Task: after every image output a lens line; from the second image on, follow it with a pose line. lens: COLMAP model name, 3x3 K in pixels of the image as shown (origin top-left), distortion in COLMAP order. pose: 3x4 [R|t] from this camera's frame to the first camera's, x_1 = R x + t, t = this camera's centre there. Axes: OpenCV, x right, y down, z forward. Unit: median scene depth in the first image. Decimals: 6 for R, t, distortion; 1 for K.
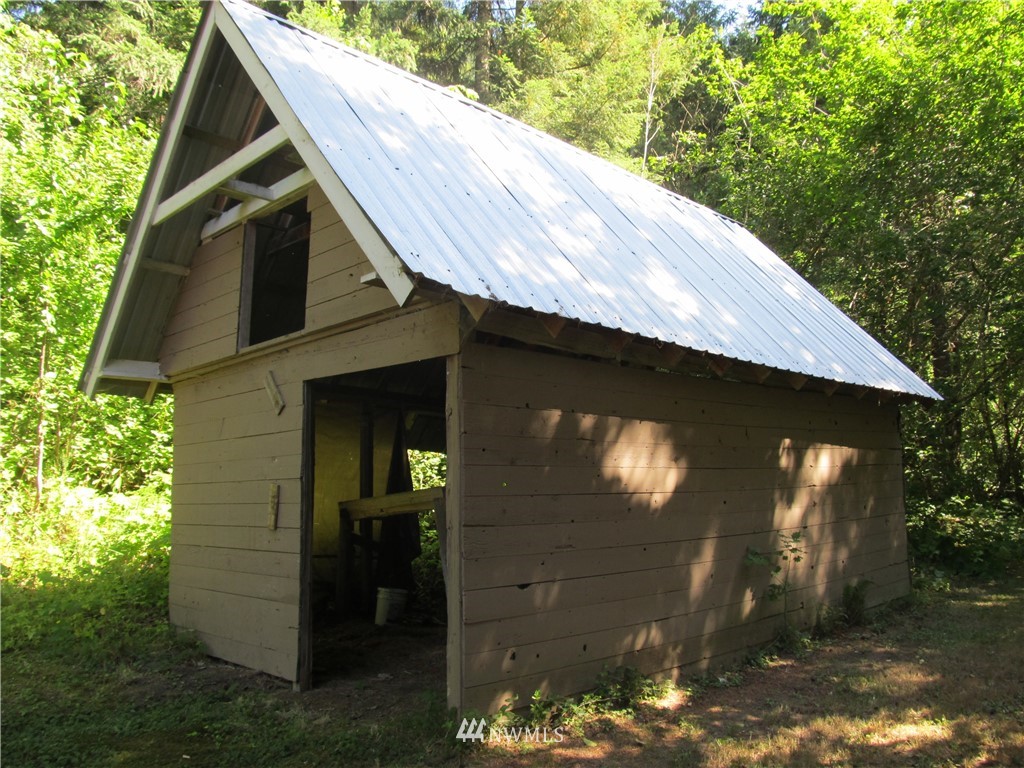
lens RADIAL K [[843.8, 0, 512.0], [0, 843.8, 384.0], [0, 0, 1]] dist [-0.088905, 0.106687]
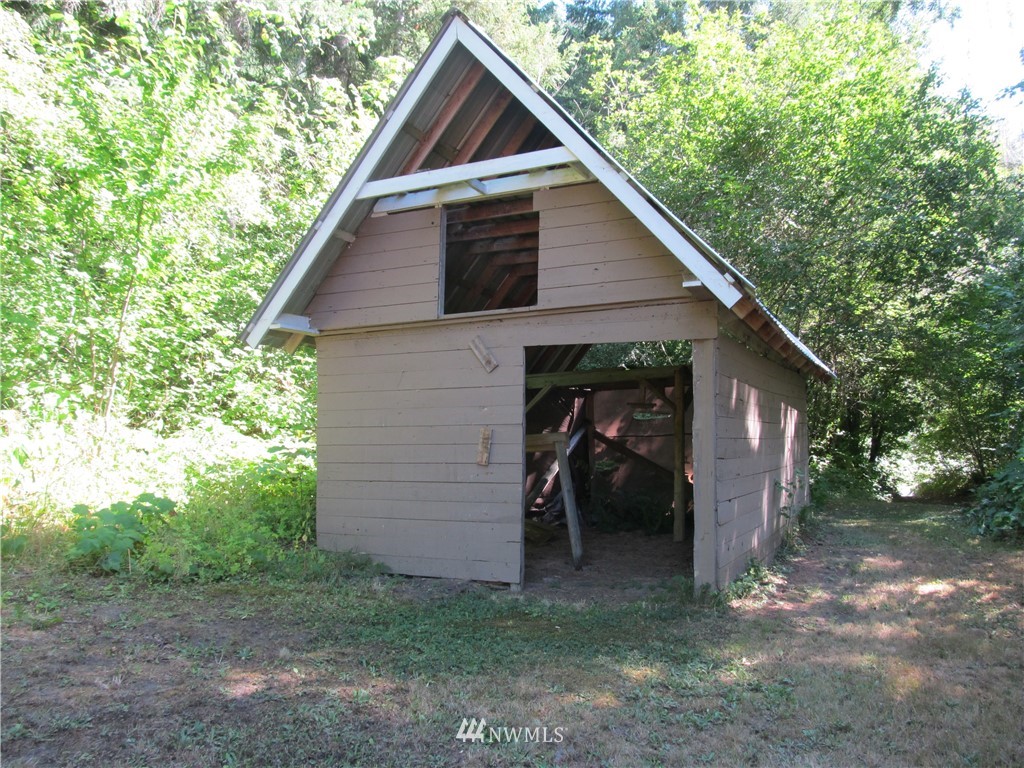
lens RADIAL K [[843.8, 0, 512.0], [0, 843.8, 384.0], [0, 0, 1]] dist [-0.088905, 0.106687]
pose [[0.937295, 0.032982, 0.346974, -0.672371], [-0.053330, 0.997361, 0.049257, -0.008354], [-0.344434, -0.064673, 0.936580, -0.167200]]
